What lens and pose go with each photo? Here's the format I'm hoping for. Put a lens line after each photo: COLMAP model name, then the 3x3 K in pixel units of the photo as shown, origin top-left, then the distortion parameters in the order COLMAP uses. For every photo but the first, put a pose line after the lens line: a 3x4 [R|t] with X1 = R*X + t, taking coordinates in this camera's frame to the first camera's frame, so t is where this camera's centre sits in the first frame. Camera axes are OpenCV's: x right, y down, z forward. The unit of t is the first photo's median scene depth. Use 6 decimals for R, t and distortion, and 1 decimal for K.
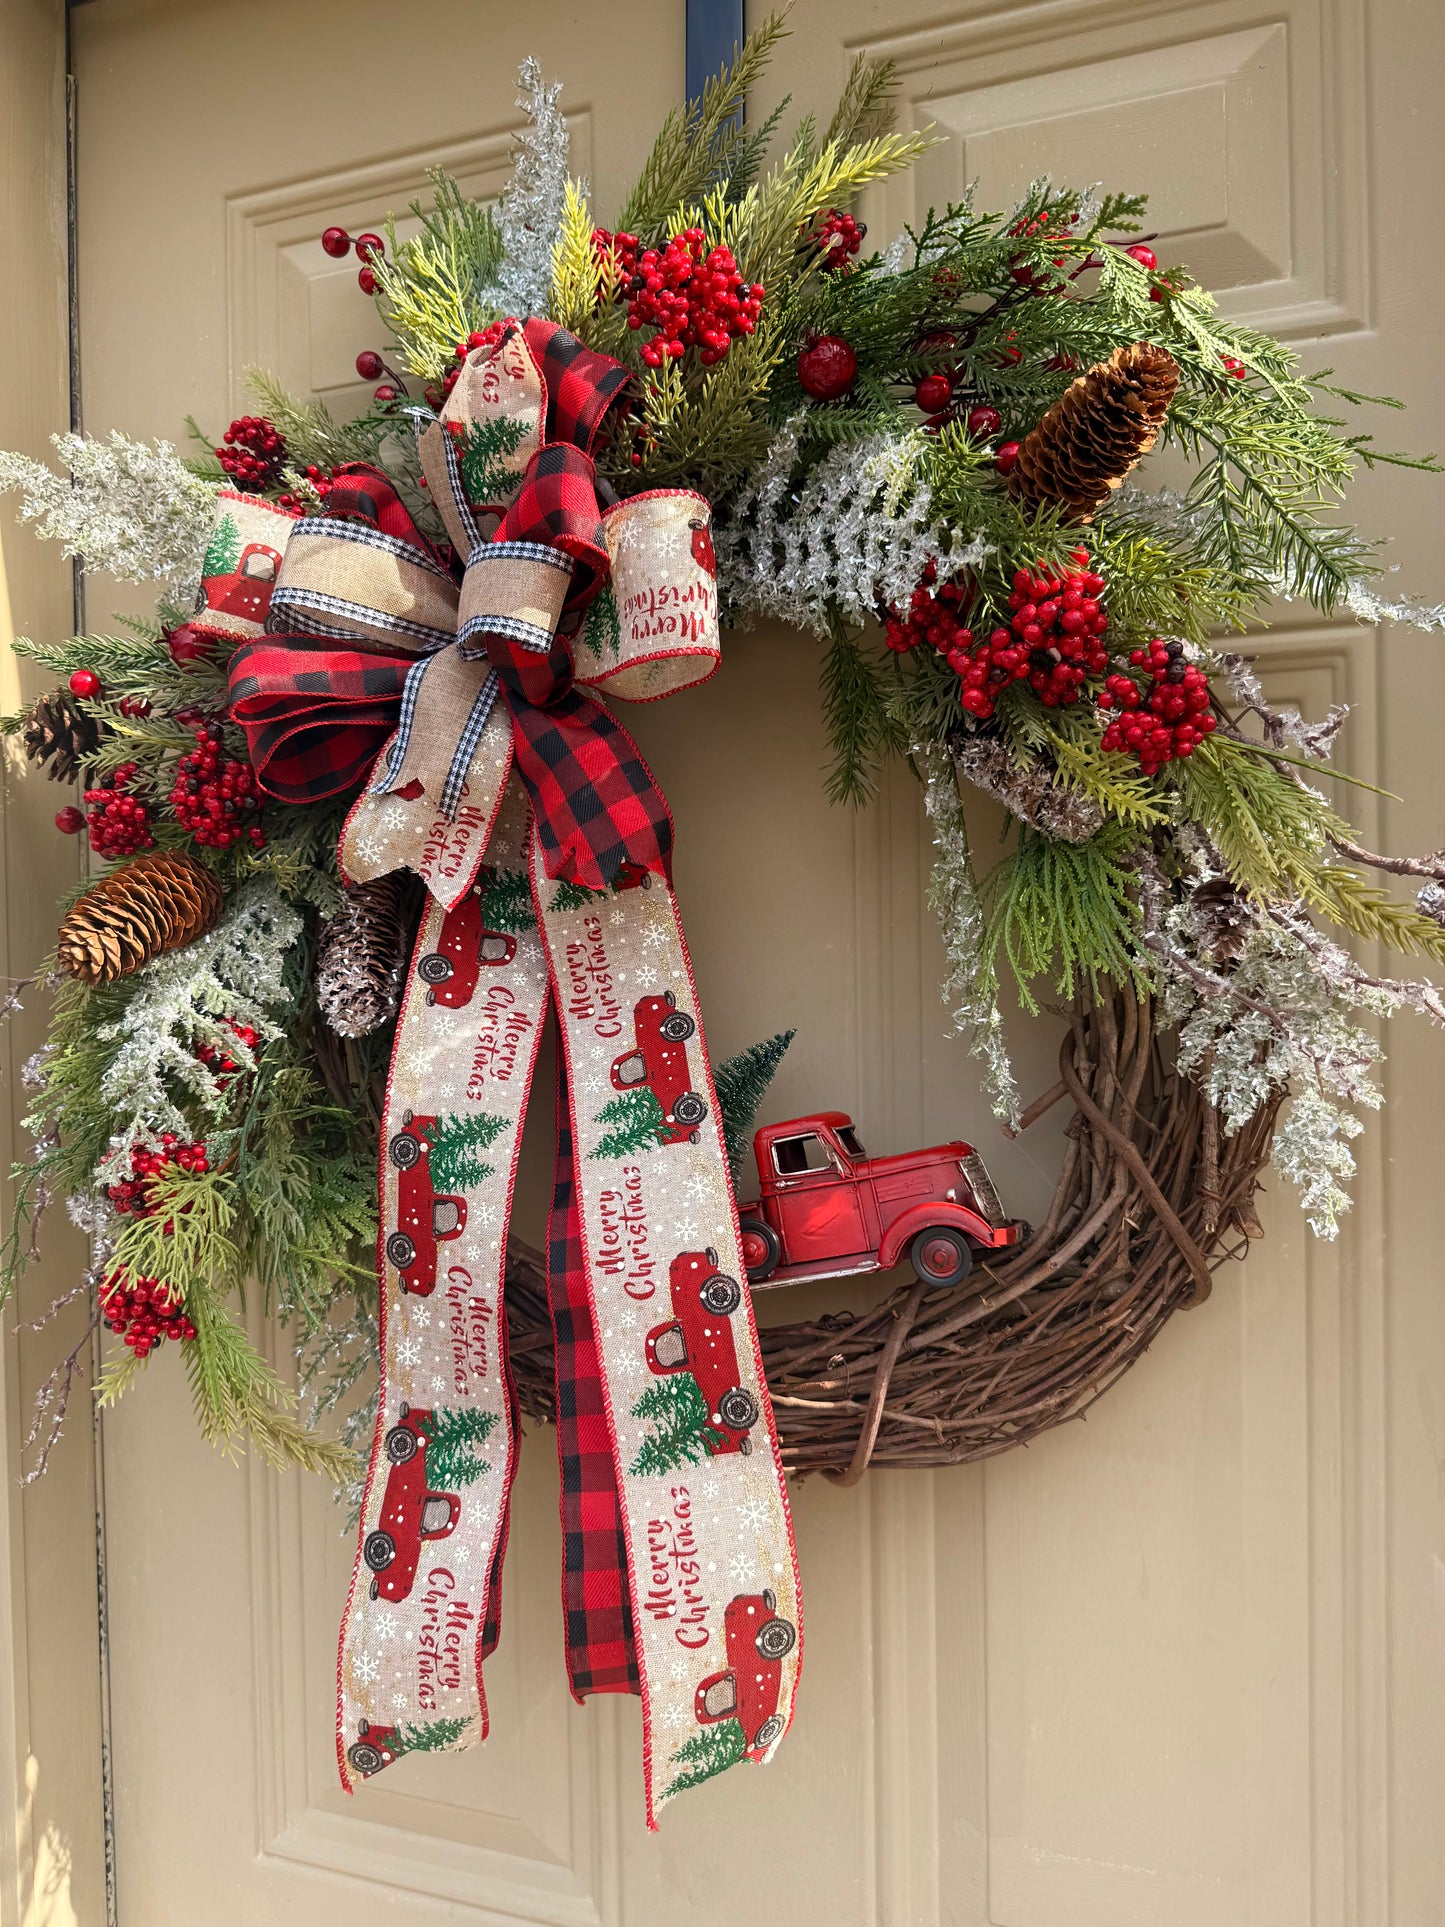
lens RADIAL K [[1369.0, 0, 711.4], [0, 1369.0, 967.6], [0, 0, 1]] dist [0.079839, -0.209698]
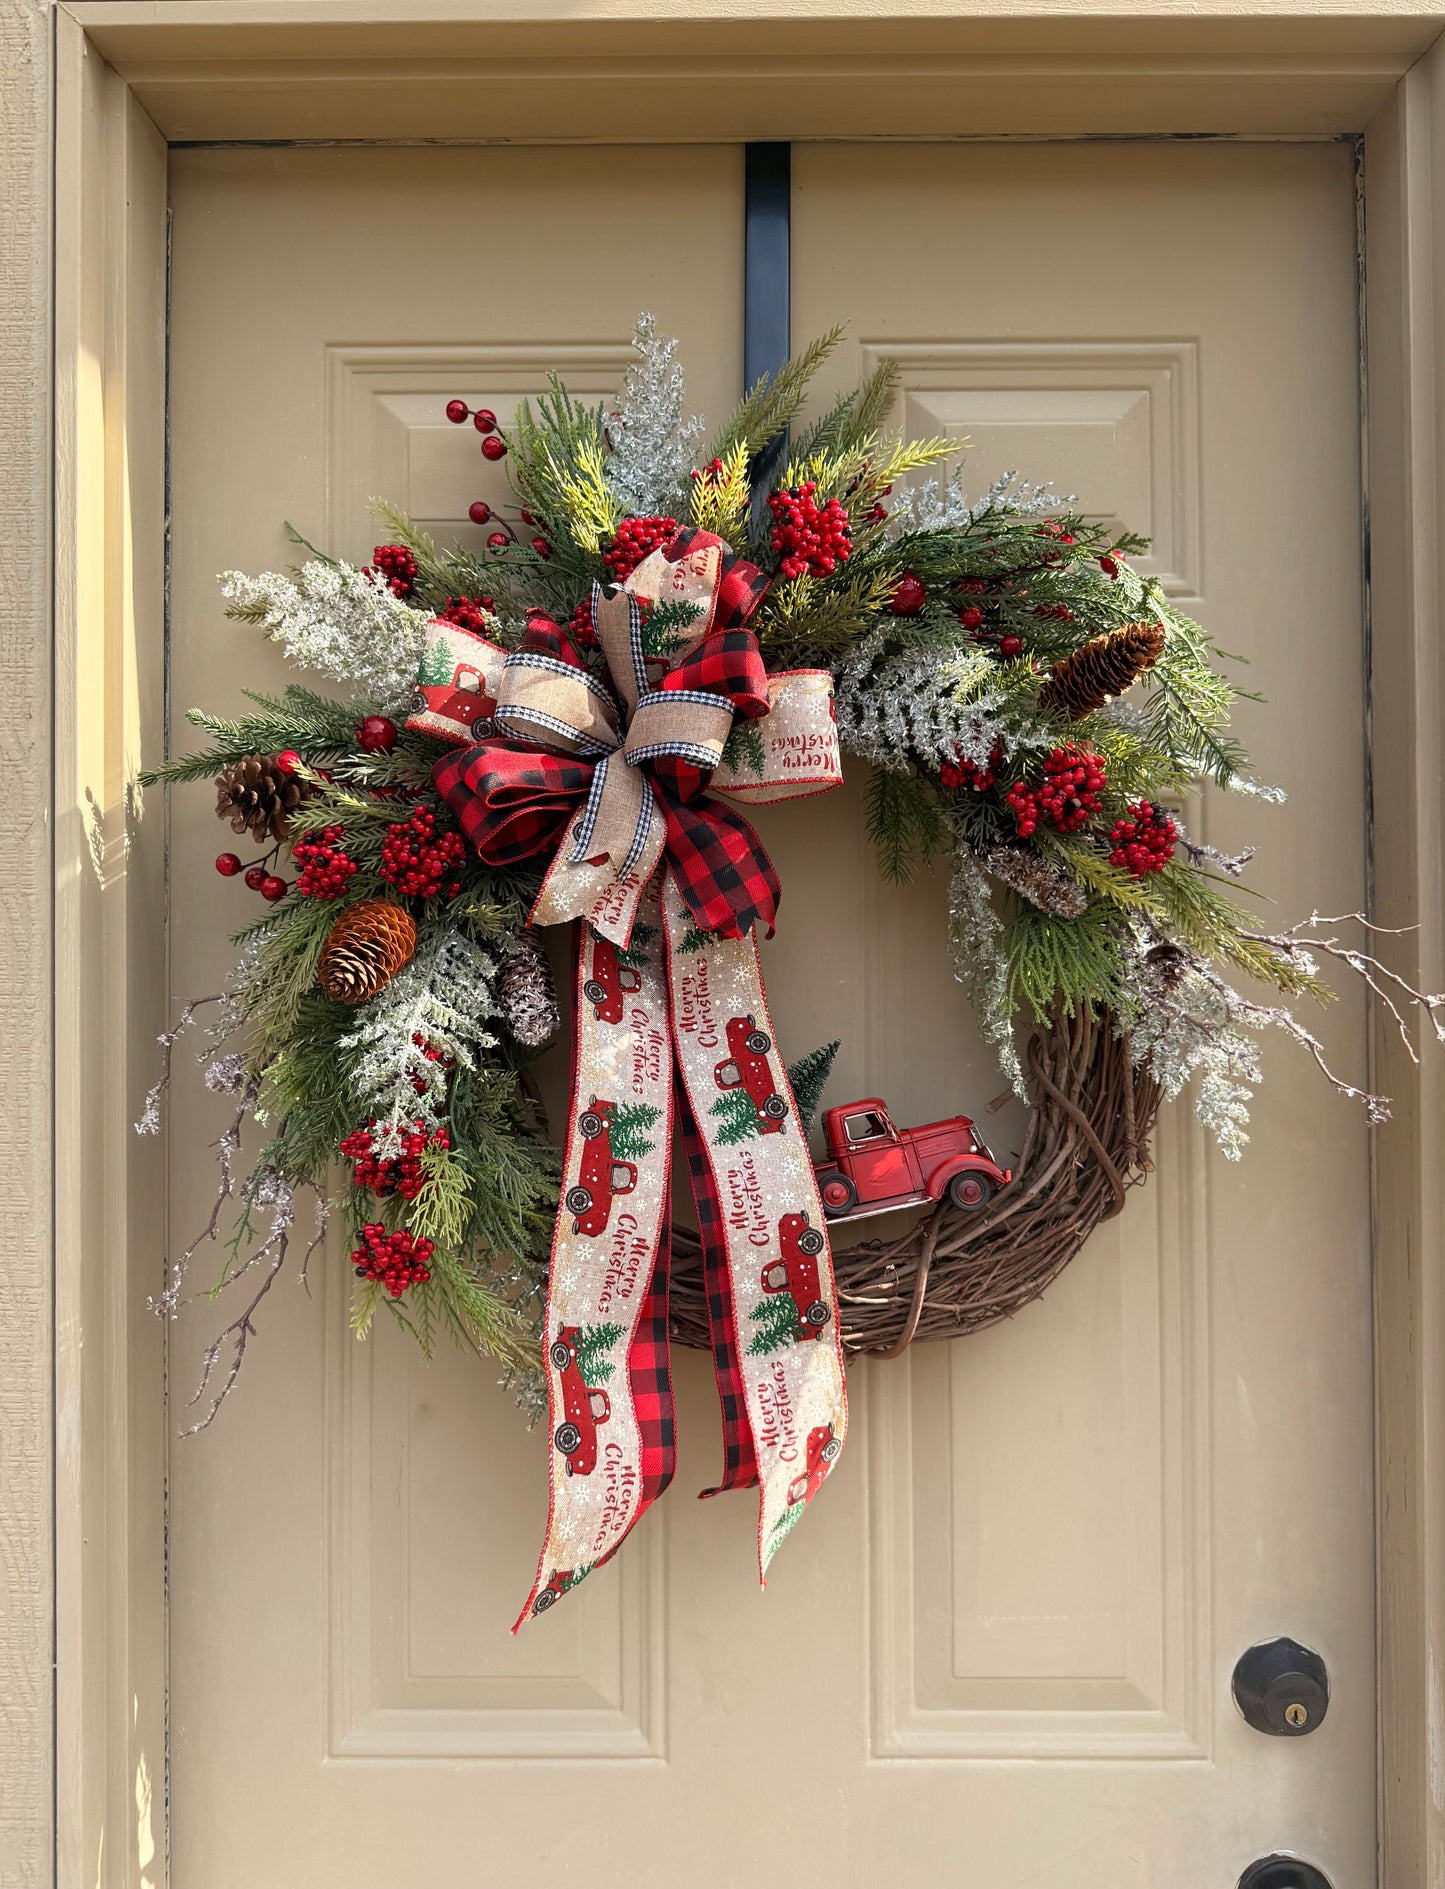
lens RADIAL K [[1388.0, 0, 707.9], [0, 1388.0, 951.2], [0, 0, 1]] dist [0.087792, -0.235026]
pose [[0.942361, 0.022613, 0.333833, -0.578914], [-0.010597, 0.999230, -0.037772, 0.009842], [-0.334430, 0.032057, 0.941875, -0.320267]]
